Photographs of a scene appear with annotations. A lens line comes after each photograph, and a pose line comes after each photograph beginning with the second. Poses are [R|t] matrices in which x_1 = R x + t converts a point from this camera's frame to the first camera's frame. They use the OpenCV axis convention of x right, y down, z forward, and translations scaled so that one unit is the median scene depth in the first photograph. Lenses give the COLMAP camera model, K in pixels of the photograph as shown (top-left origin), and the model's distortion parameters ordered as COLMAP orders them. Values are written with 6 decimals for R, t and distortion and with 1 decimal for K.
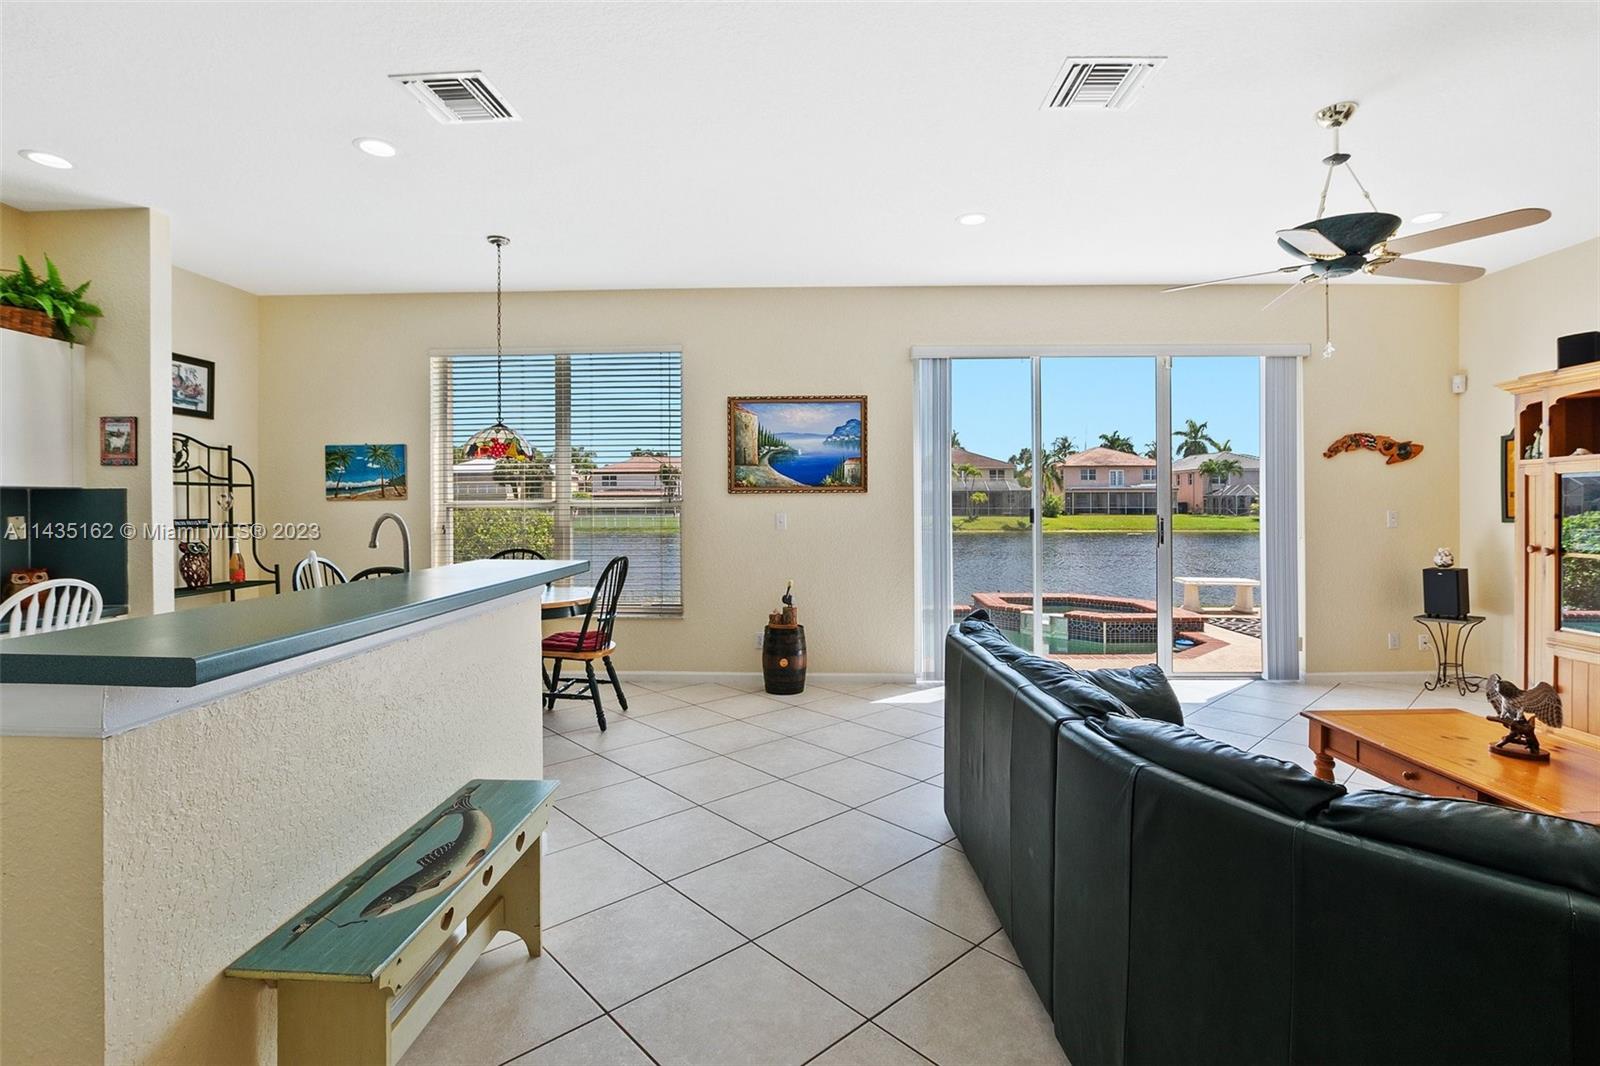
lens RADIAL K [[743.4, 0, 811.8], [0, 743.4, 500.4], [0, 0, 1]] dist [-0.017280, 0.003133]
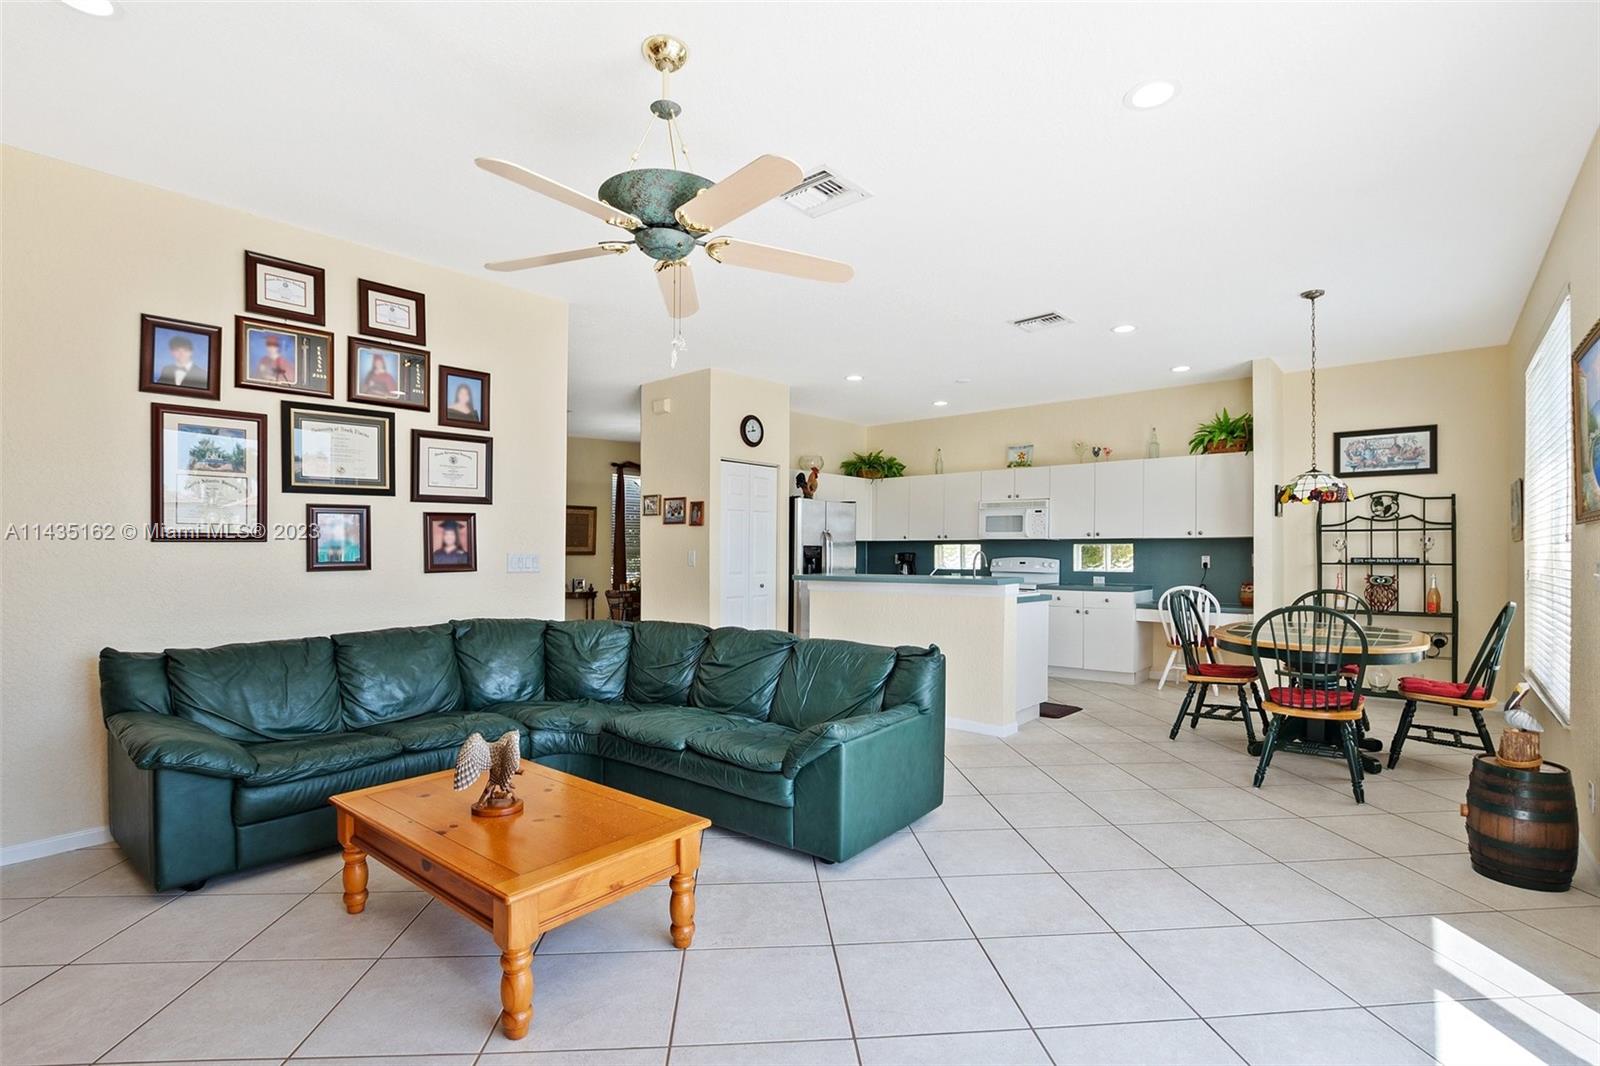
lens RADIAL K [[743.4, 0, 808.3], [0, 743.4, 549.9], [0, 0, 1]] dist [-0.017280, 0.003133]
pose [[-0.615935, -0.003963, -0.787787, 0.889543], [0.003491, 0.999964, -0.007760, 0.020713], [0.787789, -0.007530, -0.615899, 1.154722]]
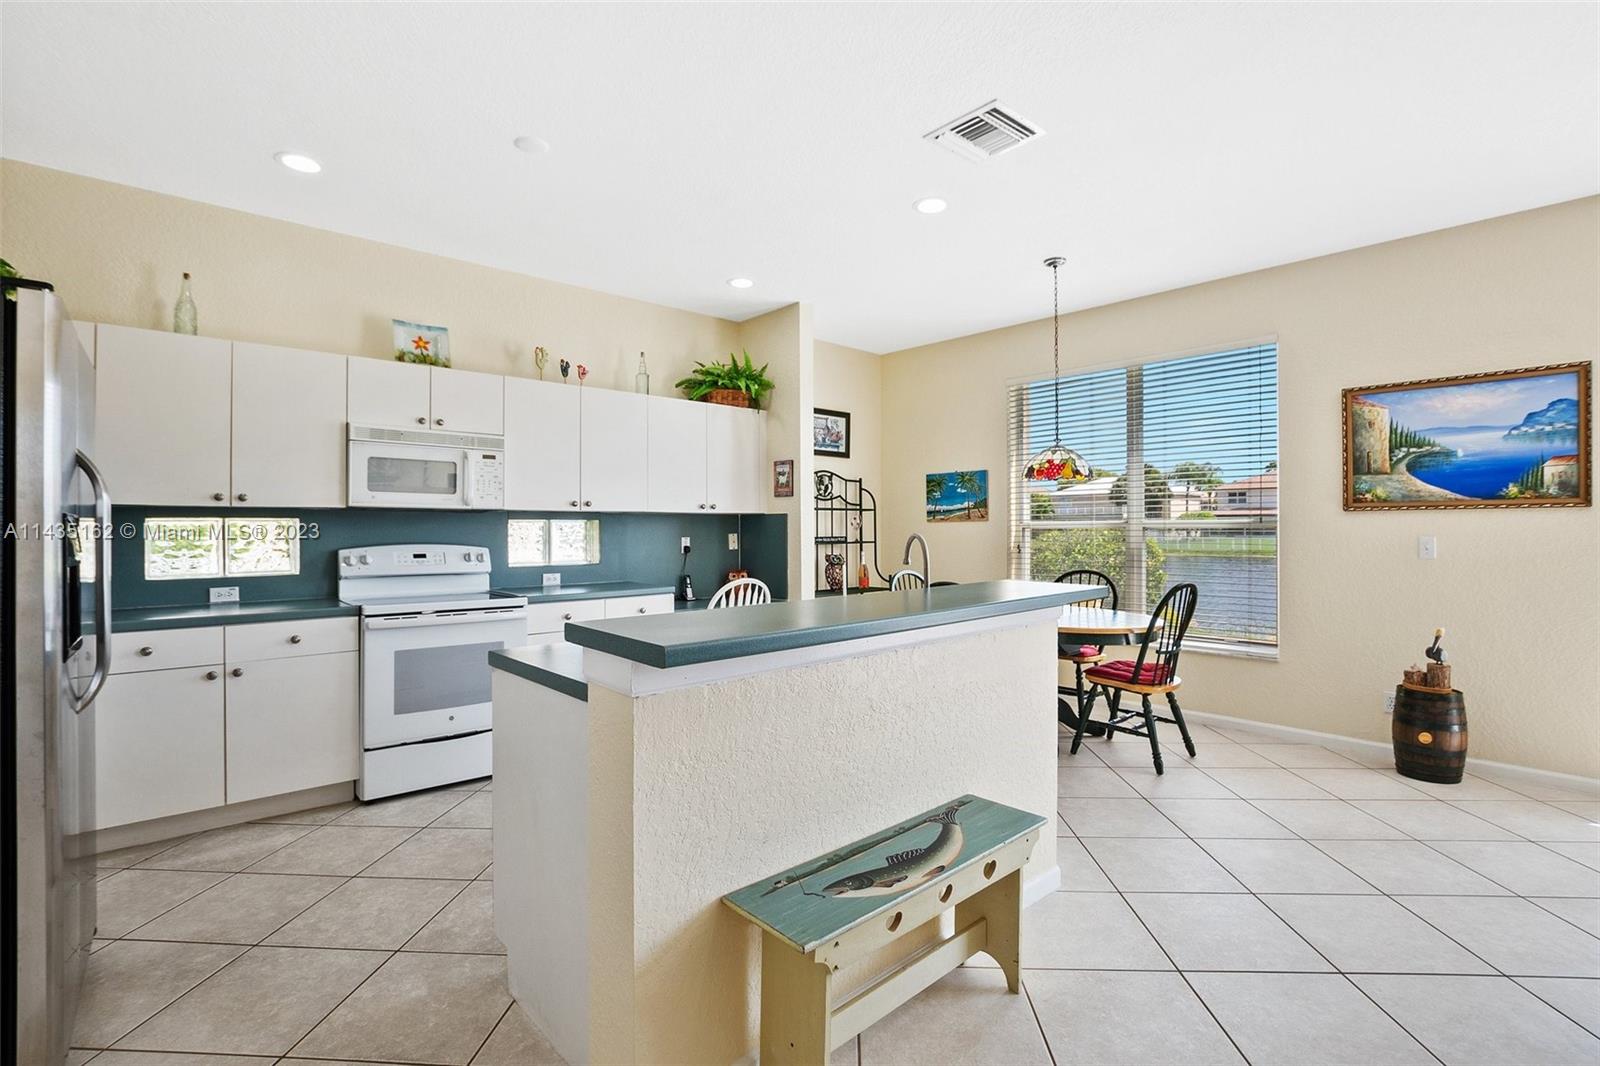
lens RADIAL K [[743.4, 0, 825.2], [0, 743.4, 524.1], [0, 0, 1]] dist [-0.017280, 0.003133]
pose [[0.708688, -0.001309, -0.705521, 0.074589], [0.004813, 0.999984, 0.002979, -0.000473], [0.705505, -0.005506, 0.708683, 0.077586]]
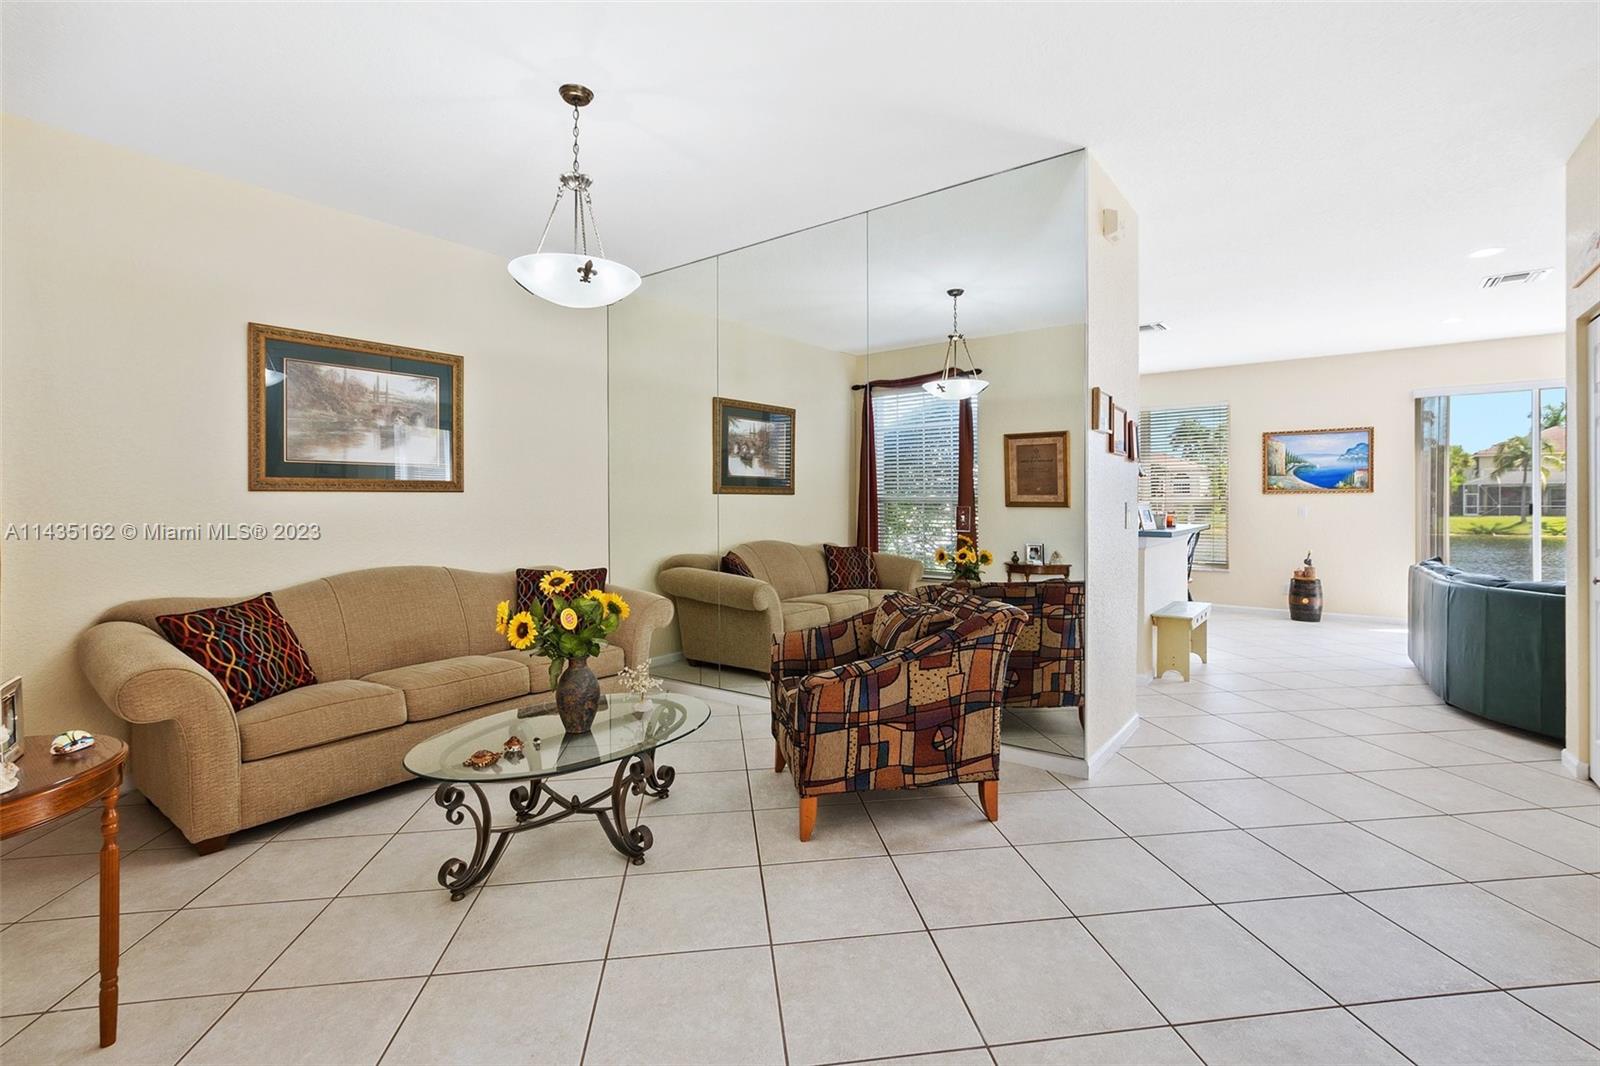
lens RADIAL K [[714.3, 0, 827.9], [0, 714.3, 508.0], [0, 0, 1]] dist [-0.000858, -0.000037]
pose [[0.818716, 0.003452, -0.574188, 0.003100], [0.004130, 0.999921, 0.011901, -0.002498], [0.574184, -0.012114, 0.818637, -1.115286]]
